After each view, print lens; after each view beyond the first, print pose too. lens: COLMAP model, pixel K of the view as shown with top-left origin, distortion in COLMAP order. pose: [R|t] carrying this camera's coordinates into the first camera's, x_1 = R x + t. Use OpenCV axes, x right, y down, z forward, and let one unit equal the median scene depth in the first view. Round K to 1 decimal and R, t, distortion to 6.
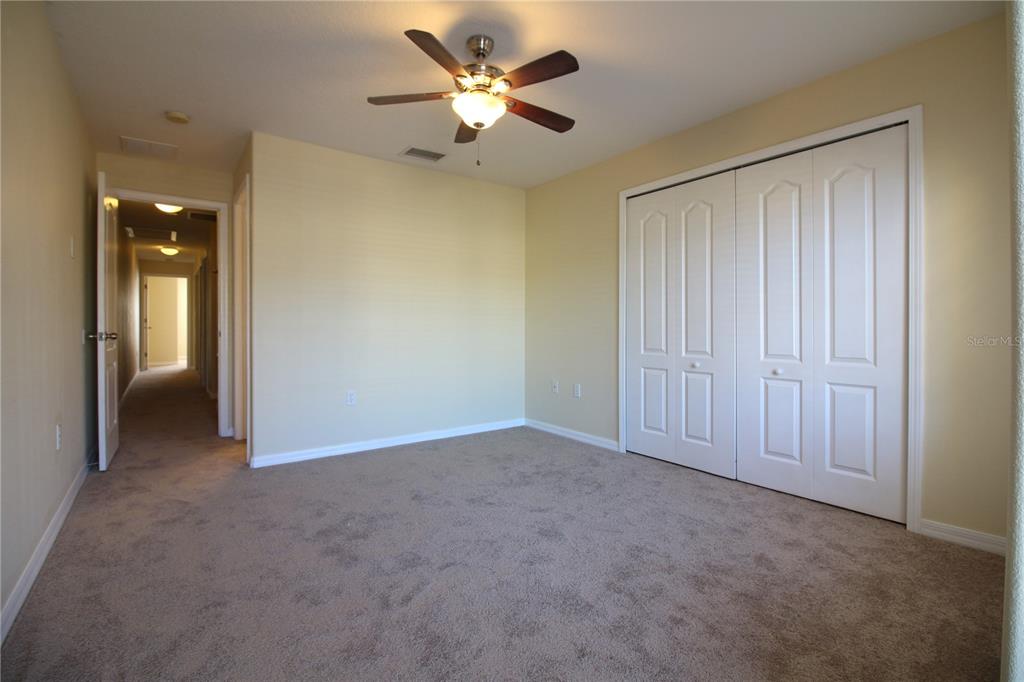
lens RADIAL K [[467.4, 0, 511.2], [0, 467.4, 332.3], [0, 0, 1]] dist [-0.000994, 0.000017]
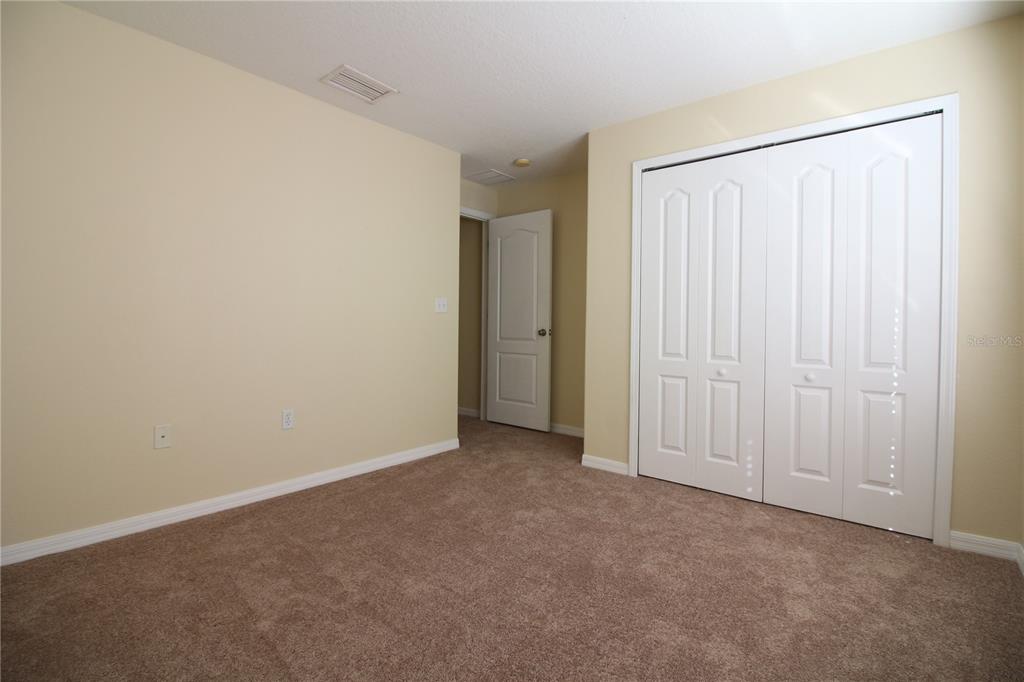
lens RADIAL K [[468.8, 0, 512.0], [0, 468.8, 341.0], [0, 0, 1]] dist [0.002602, -0.000100]
pose [[0.966517, 0.002937, 0.256584, -0.200918], [-0.008935, 0.999713, 0.022215, -0.002760], [-0.256445, -0.023764, 0.966267, 0.268483]]
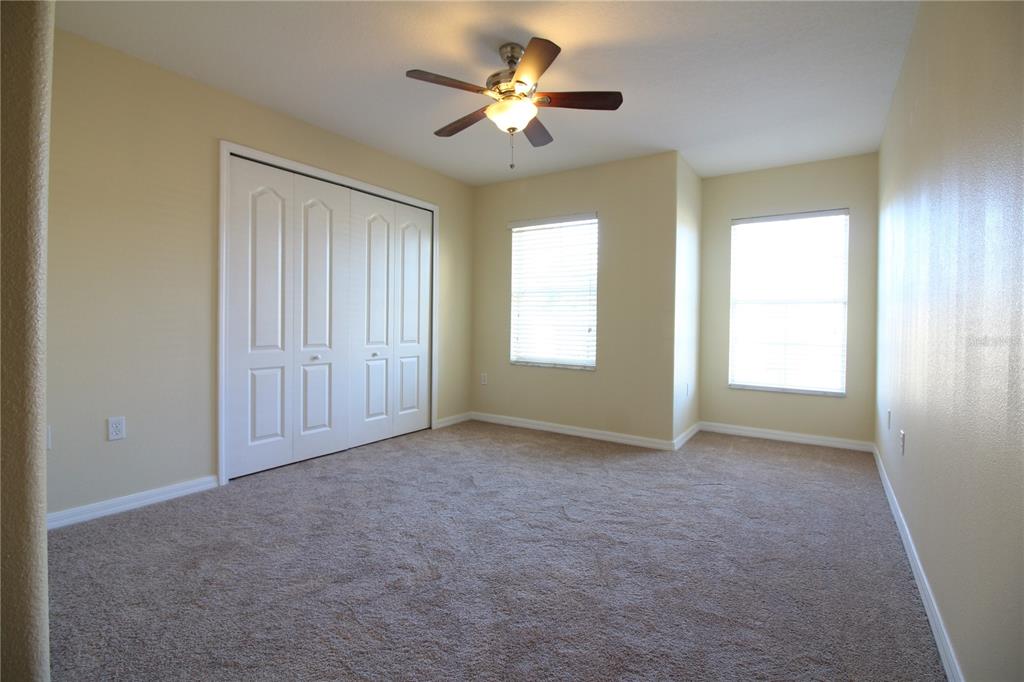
lens RADIAL K [[452.7, 0, 509.9], [0, 452.7, 323.8], [0, 0, 1]] dist [-0.000183, 0.000007]
pose [[-0.327526, -0.005473, 0.944826, -0.648494], [0.001973, 0.999977, 0.006476, -0.009886], [-0.944840, 0.003985, -0.327507, 0.852793]]
